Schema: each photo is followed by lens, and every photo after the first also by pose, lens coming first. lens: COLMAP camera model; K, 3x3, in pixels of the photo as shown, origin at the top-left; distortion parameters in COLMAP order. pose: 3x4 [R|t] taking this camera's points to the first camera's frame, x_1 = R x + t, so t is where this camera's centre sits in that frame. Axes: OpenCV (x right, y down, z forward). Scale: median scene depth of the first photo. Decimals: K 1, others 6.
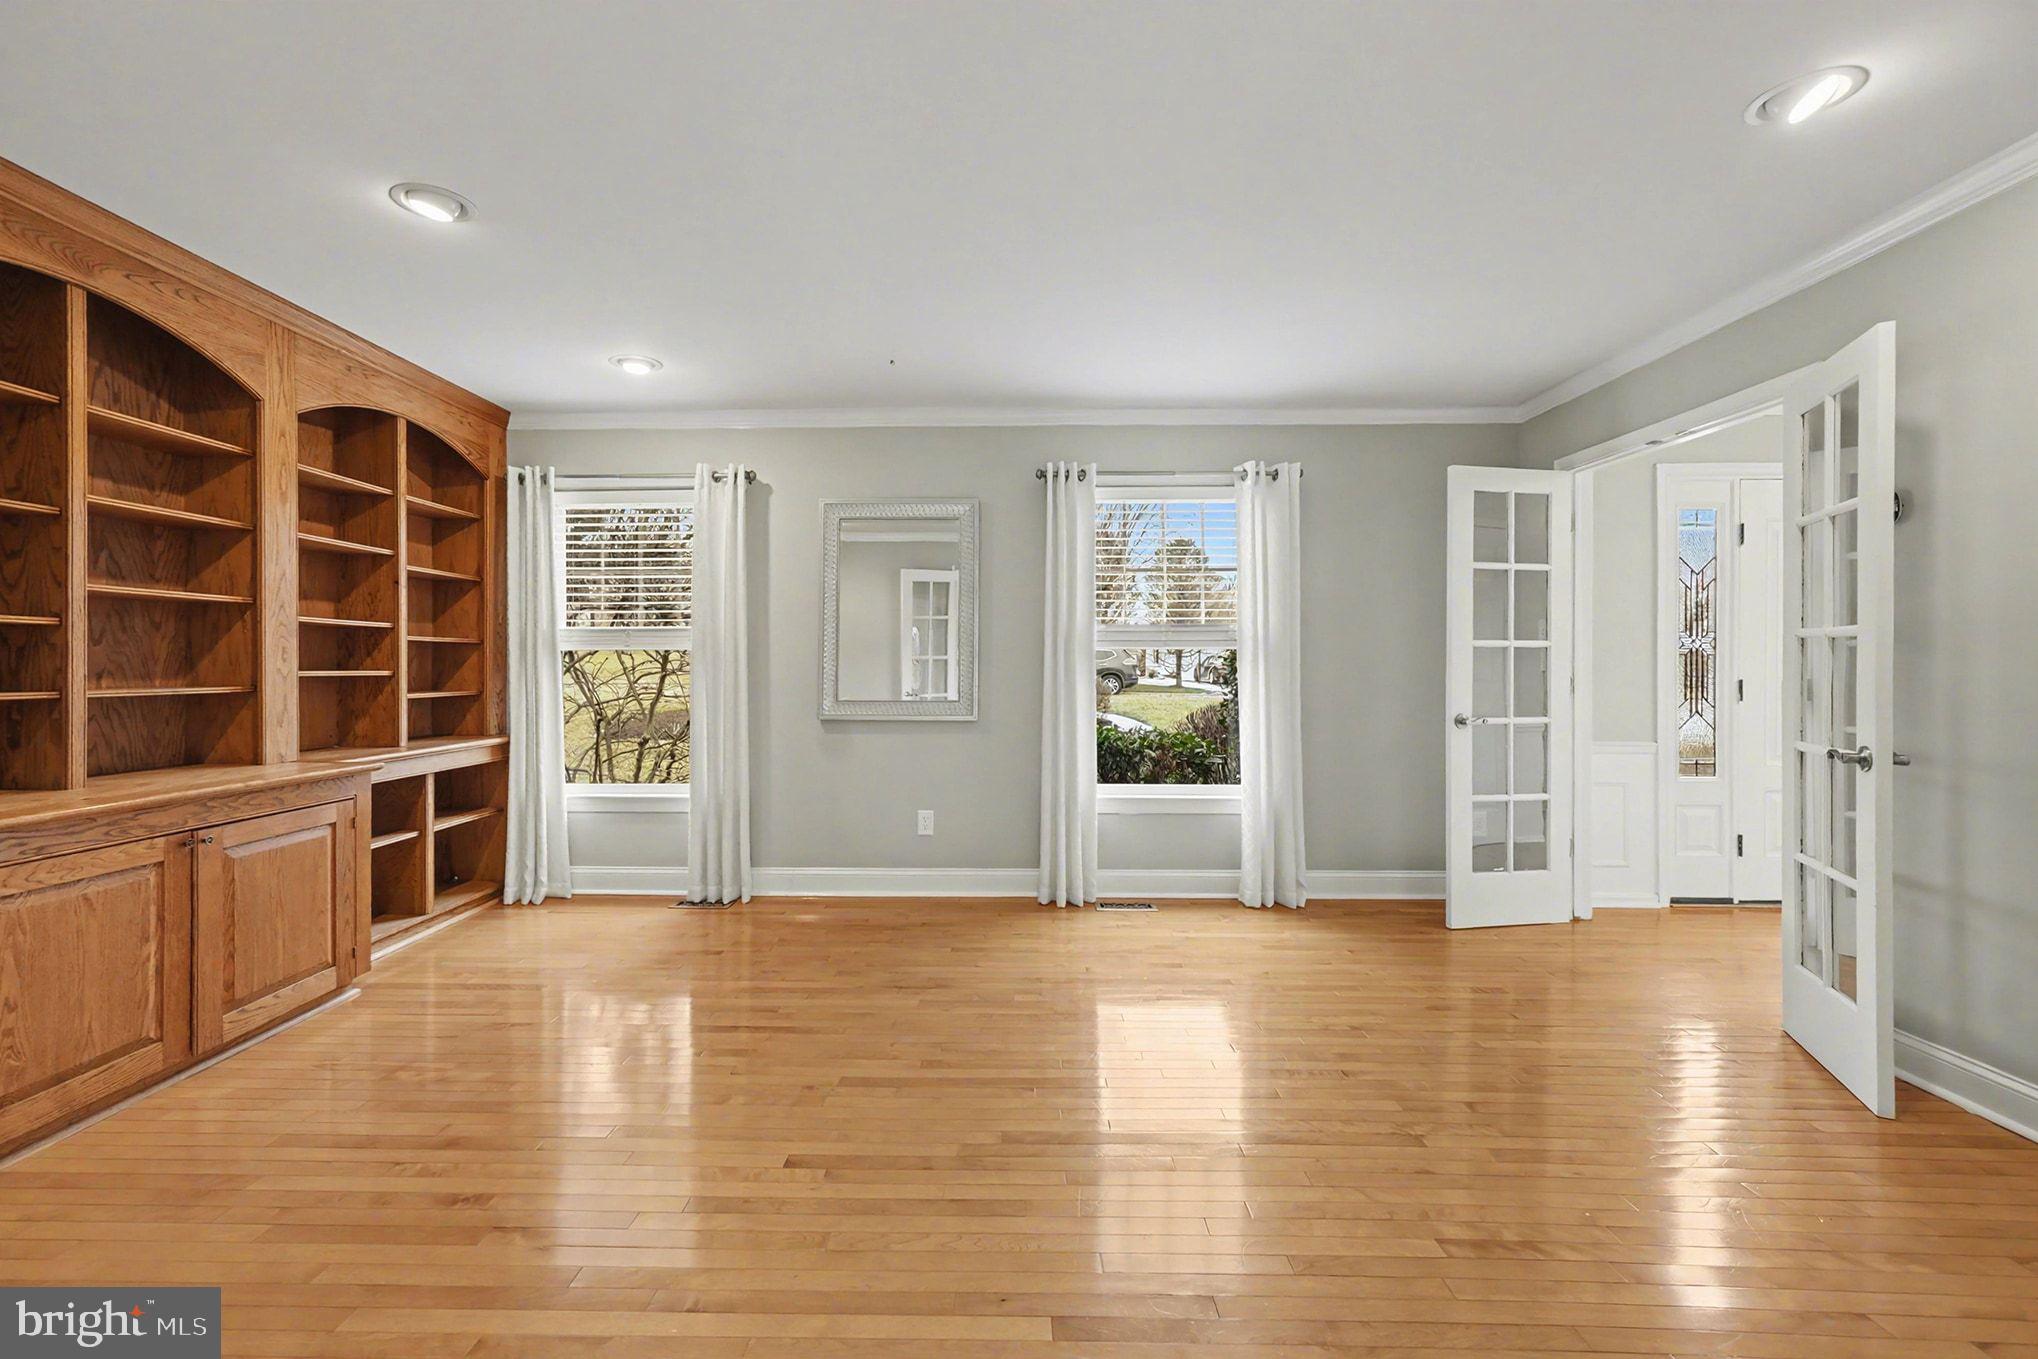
lens RADIAL K [[886.4, 0, 965.7], [0, 886.4, 681.2], [0, 0, 1]] dist [-0.003633, 0.000127]
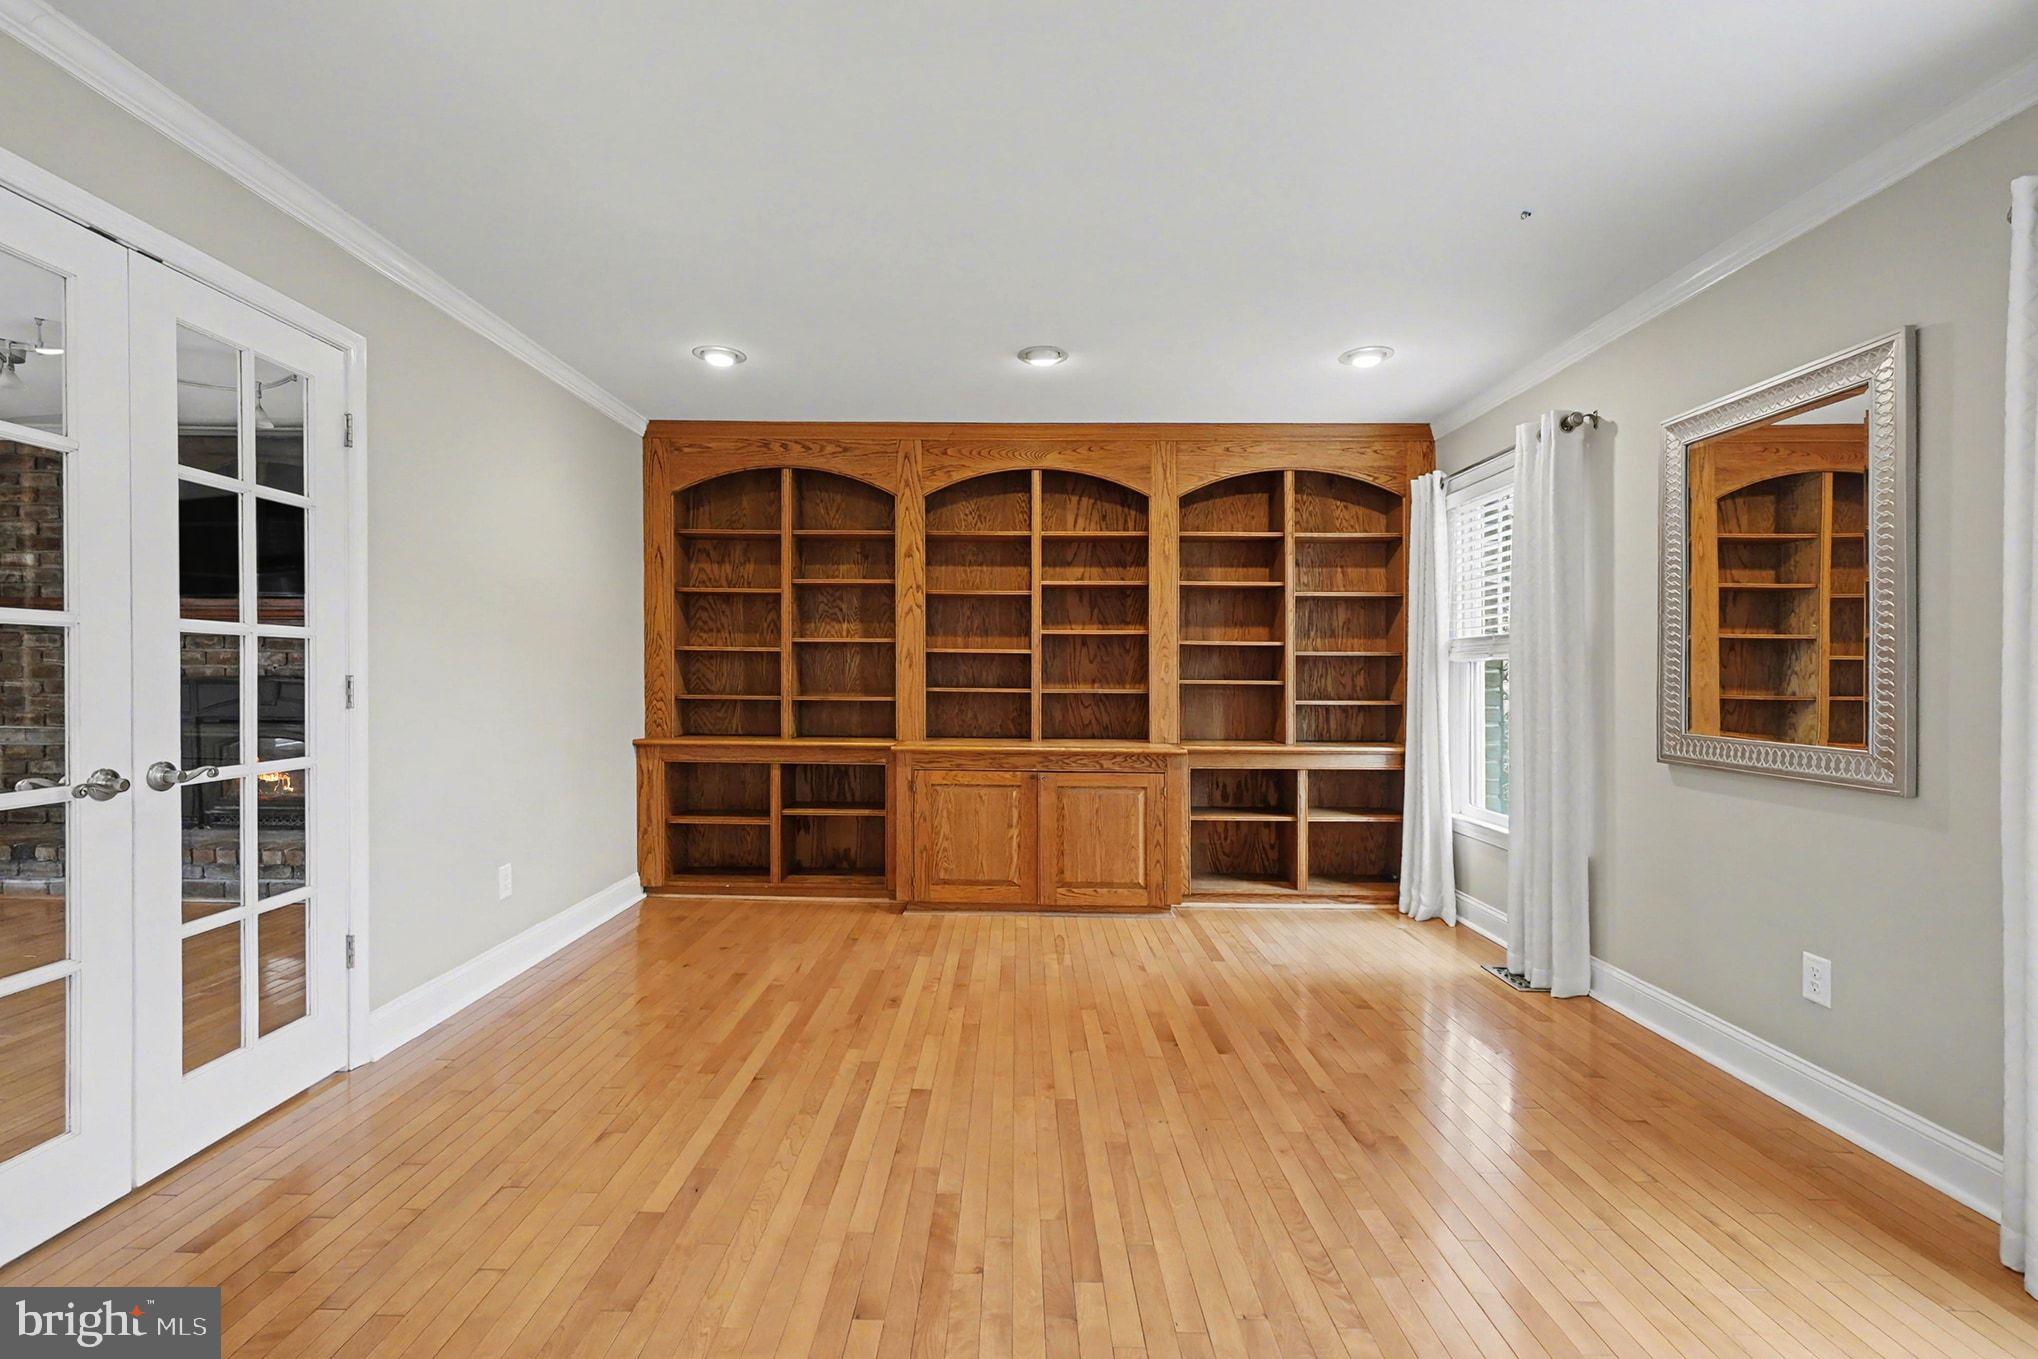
lens RADIAL K [[886.4, 0, 1012.3], [0, 886.4, 674.1], [0, 0, 1]] dist [-0.003633, 0.000127]
pose [[0.025672, 0.000237, -0.999670, 0.693564], [-0.023082, 0.999734, -0.000355, -0.014807], [0.999404, 0.023084, 0.025670, 0.748311]]
